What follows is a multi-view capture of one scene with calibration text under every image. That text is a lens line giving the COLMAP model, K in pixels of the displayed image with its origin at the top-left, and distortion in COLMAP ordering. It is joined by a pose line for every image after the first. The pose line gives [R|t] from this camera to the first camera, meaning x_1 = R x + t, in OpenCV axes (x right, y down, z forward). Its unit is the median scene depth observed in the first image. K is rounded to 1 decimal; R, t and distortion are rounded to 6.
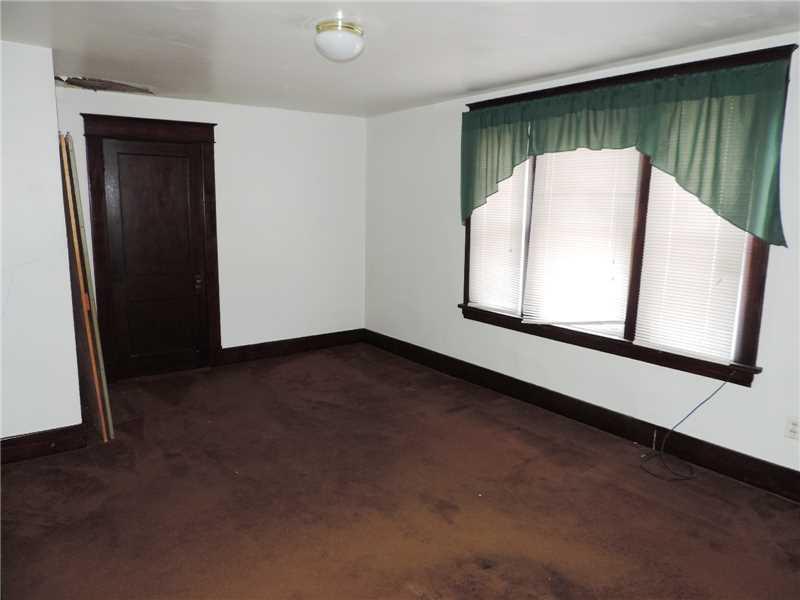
lens RADIAL K [[571.2, 0, 410.2], [0, 571.2, 300.7], [0, 0, 1]] dist [-0.028863, 0.006397]
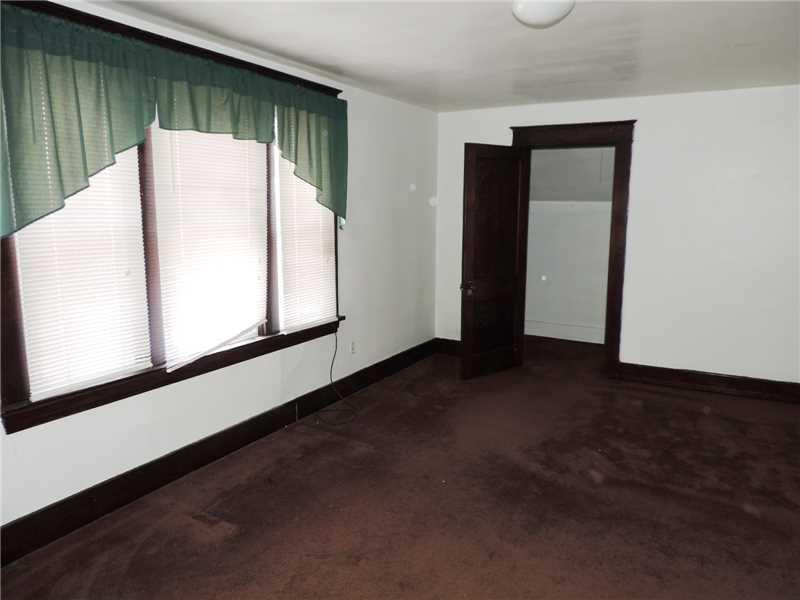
lens RADIAL K [[571.2, 0, 410.2], [0, 571.2, 300.7], [0, 0, 1]] dist [-0.028863, 0.006397]
pose [[-0.433960, -0.161138, 0.886405, -0.591119], [0.136423, 0.960777, 0.241448, -0.191041], [-0.890543, 0.225705, -0.394955, 1.115604]]
